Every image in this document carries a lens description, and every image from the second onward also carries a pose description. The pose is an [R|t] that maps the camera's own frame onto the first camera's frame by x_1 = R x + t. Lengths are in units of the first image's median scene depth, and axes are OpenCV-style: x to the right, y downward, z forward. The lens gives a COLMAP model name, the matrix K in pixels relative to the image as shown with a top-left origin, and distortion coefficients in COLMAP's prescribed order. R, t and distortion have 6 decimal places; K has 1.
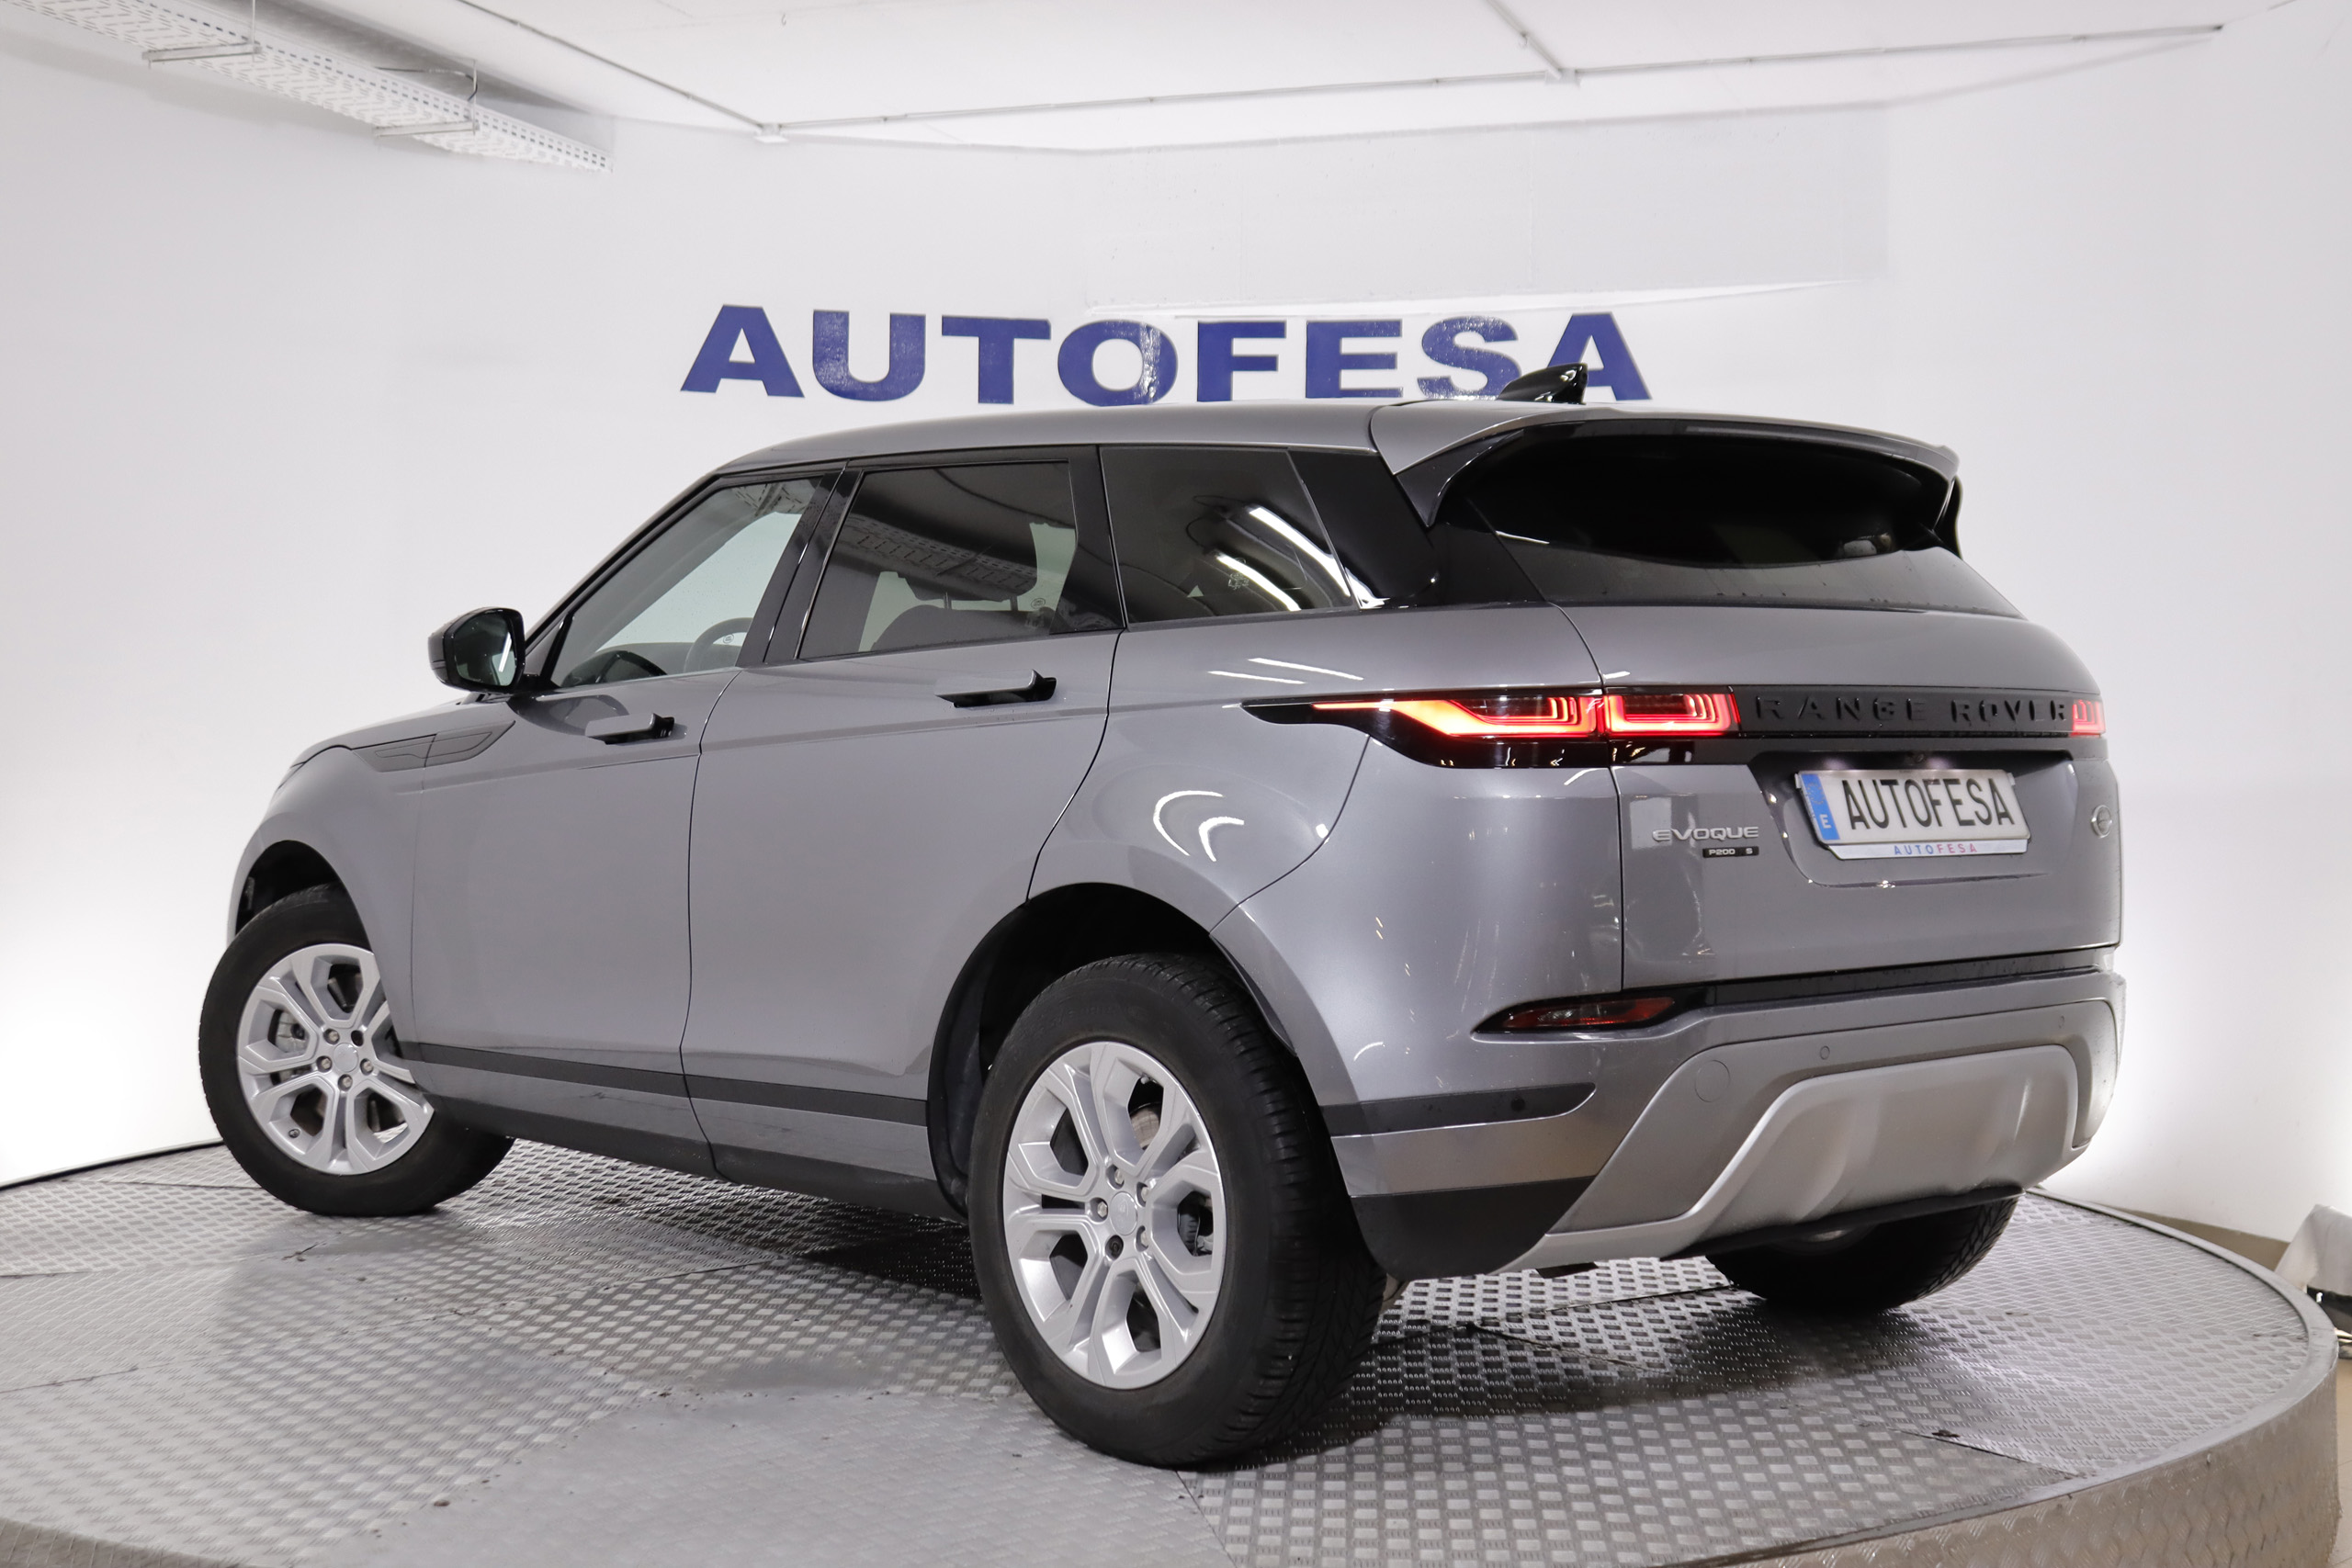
lens RADIAL K [[2937.3, 0, 1176.0], [0, 2937.3, 784.0], [0, 0, 1]] dist [-0.079508, 0.188245]
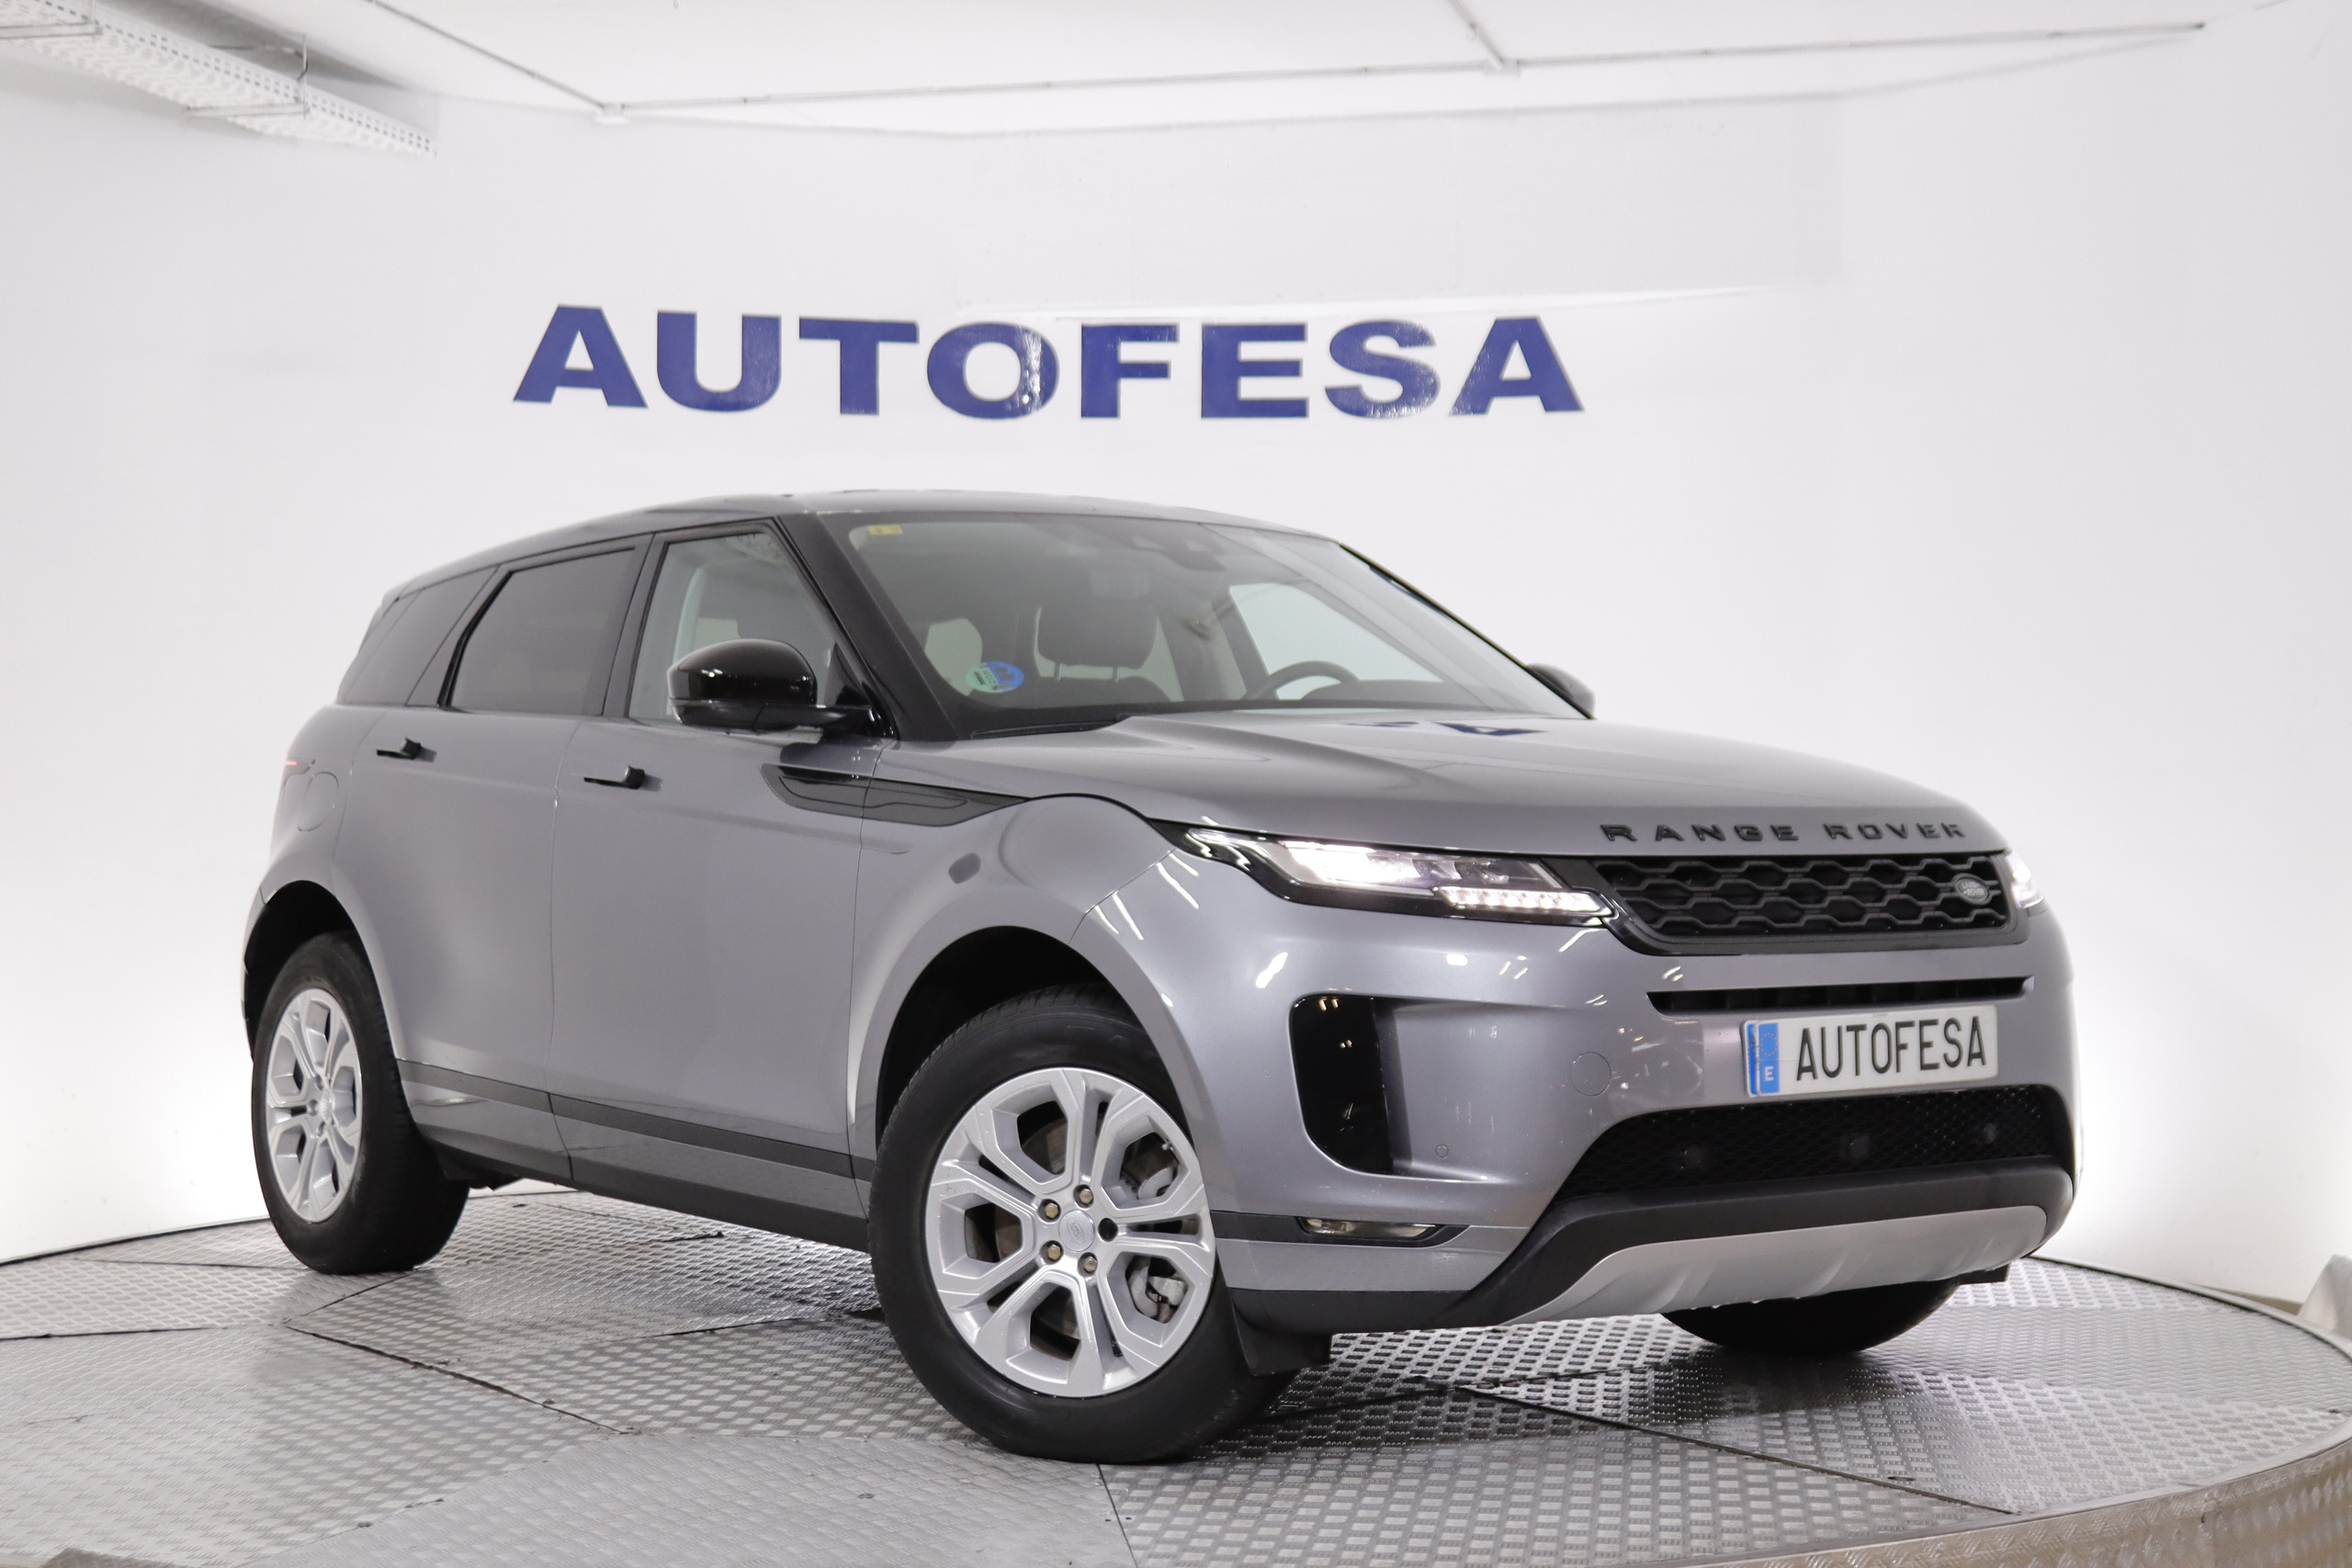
lens RADIAL K [[3602.9, 0, 1174.6], [0, 3602.9, 758.6], [0, 0, 1]] dist [-0.033778, 0.269872]
pose [[0.994965, -0.009478, 0.099769, -0.079283], [0.011657, 0.999706, -0.021282, 0.000307], [-0.099538, 0.022338, 0.994783, -0.109422]]
